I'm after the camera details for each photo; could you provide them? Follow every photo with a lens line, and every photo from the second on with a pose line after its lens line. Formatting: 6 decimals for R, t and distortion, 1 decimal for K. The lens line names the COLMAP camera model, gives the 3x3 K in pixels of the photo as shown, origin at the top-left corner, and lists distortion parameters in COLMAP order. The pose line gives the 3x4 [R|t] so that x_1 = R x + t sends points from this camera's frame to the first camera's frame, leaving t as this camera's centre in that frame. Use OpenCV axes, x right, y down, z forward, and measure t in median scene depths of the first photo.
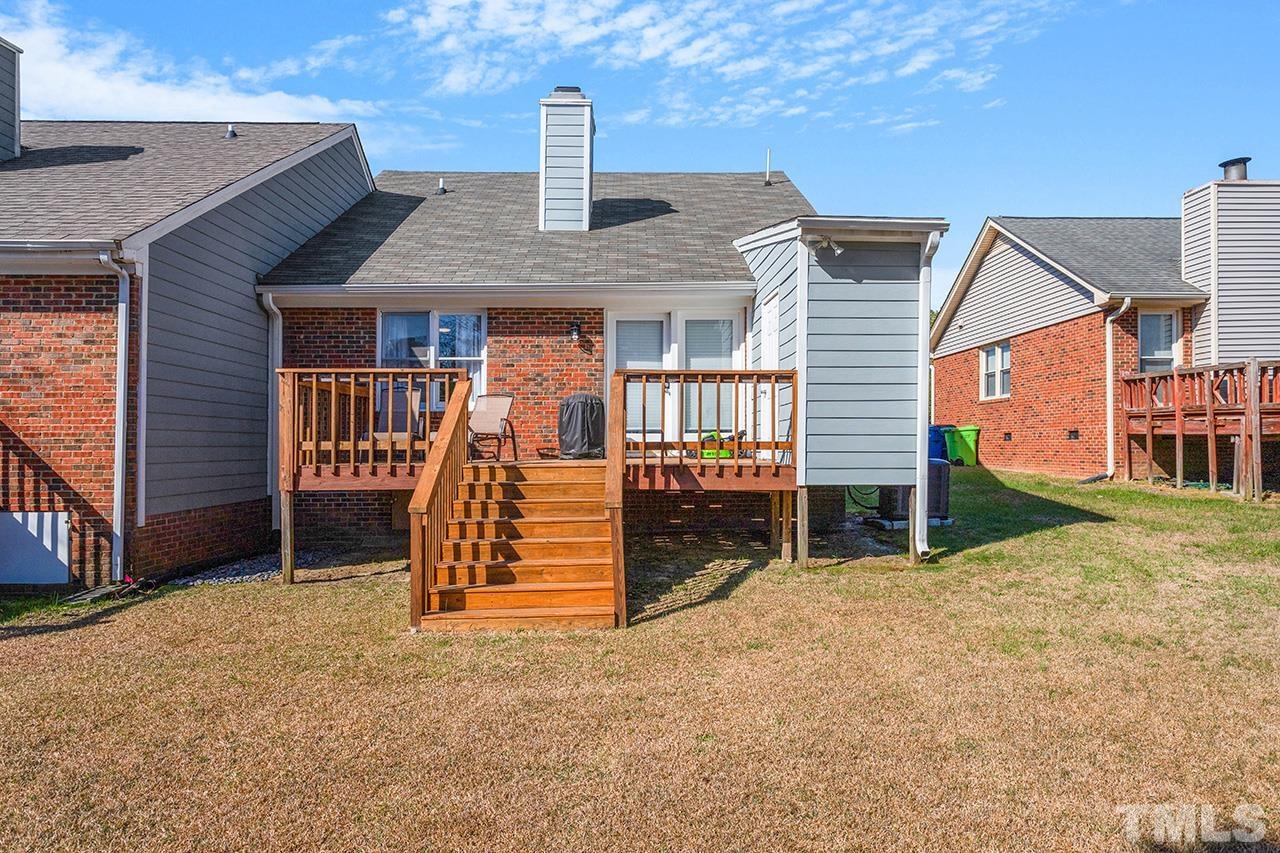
lens RADIAL K [[787.1, 0, 638.8], [0, 787.1, 433.2], [0, 0, 1]] dist [-0.001019, 0.000203]
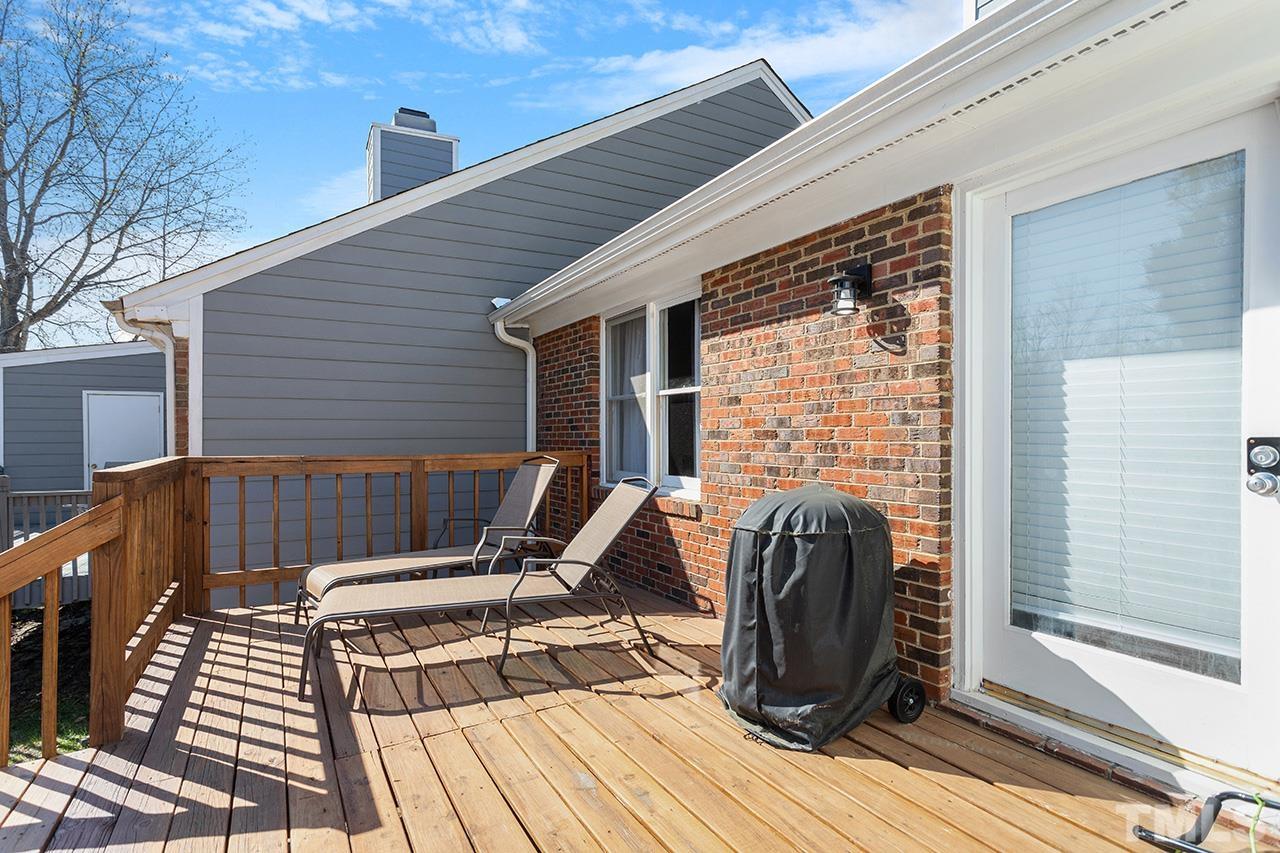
lens RADIAL K [[617.6, 0, 637.5], [0, 617.6, 436.1], [0, 0, 1]] dist [0.000602, 0.000120]
pose [[0.496628, 0.002650, -0.867959, 0.131766], [0.014250, 0.999836, 0.011206, -0.097821], [0.867846, -0.017934, 0.496509, 1.077185]]
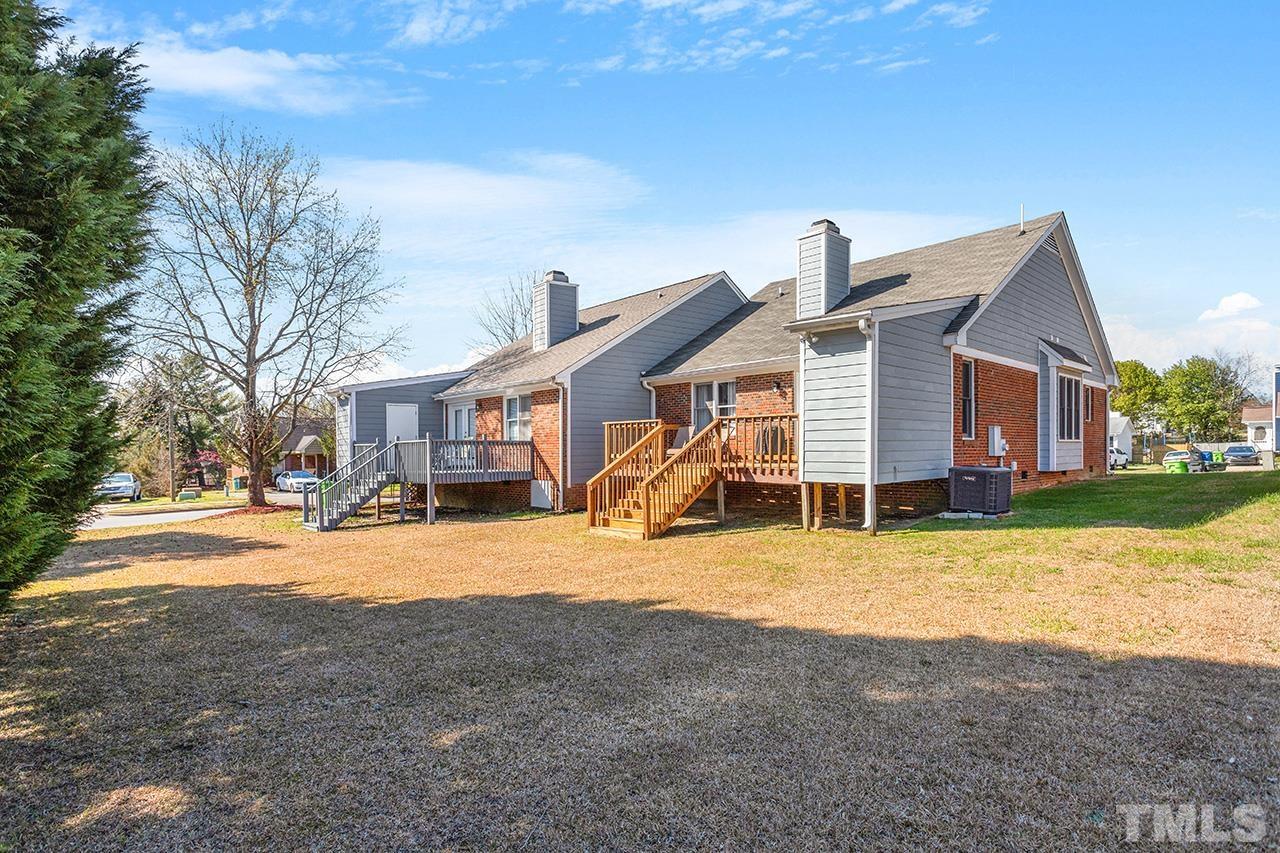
lens RADIAL K [[611.4, 0, 635.9], [0, 611.4, 453.9], [0, 0, 1]] dist [0.003163, 0.000398]
pose [[0.666642, 0.003793, -0.745368, 0.936671], [0.017837, 0.999620, 0.021040, -0.026079], [0.745164, -0.027321, 0.666321, -0.127607]]
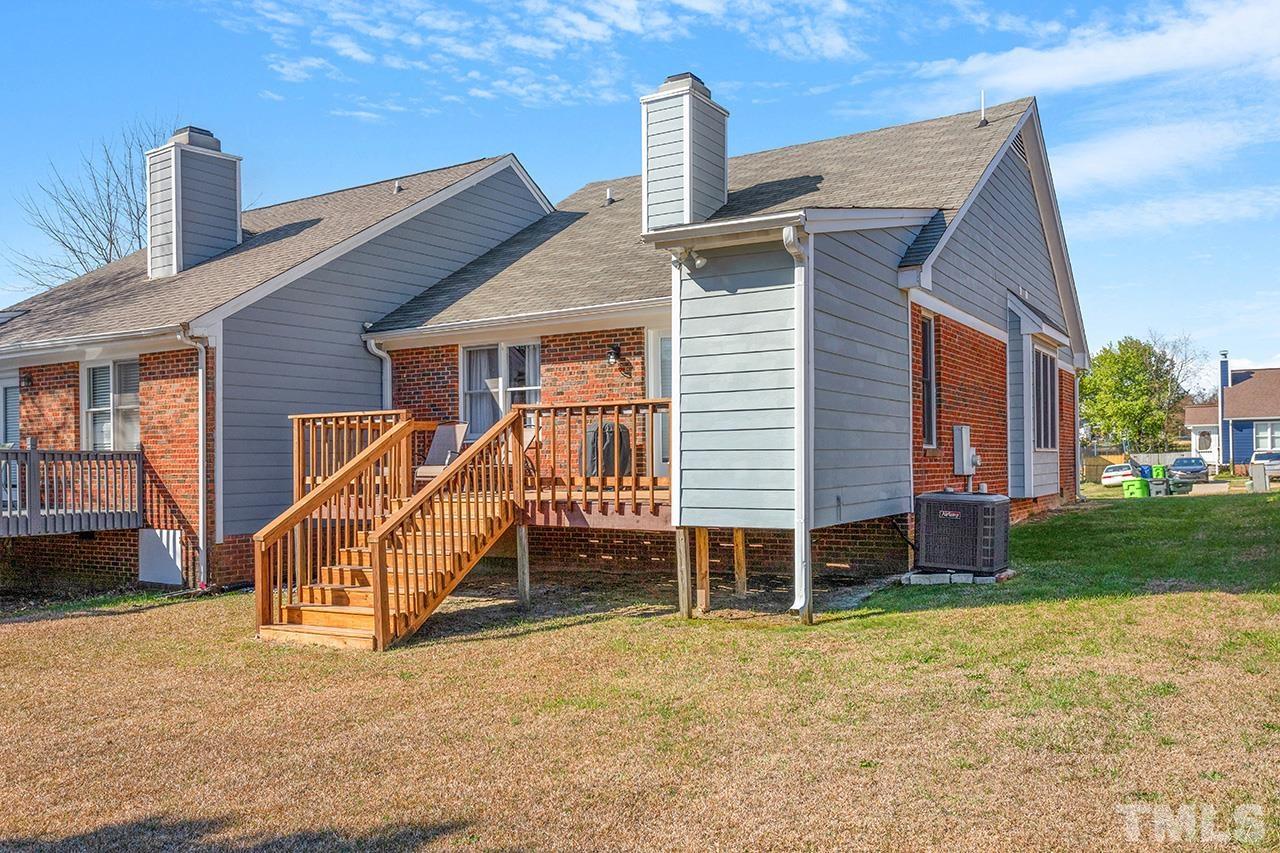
lens RADIAL K [[978.5, 0, 617.2], [0, 978.5, 457.3], [0, 0, 1]] dist [0.005941, 0.000500]
pose [[0.839299, -0.009668, -0.543584, 0.755776], [0.018349, 0.999776, 0.010548, -0.025132], [0.543361, -0.018827, 0.839288, 0.023968]]
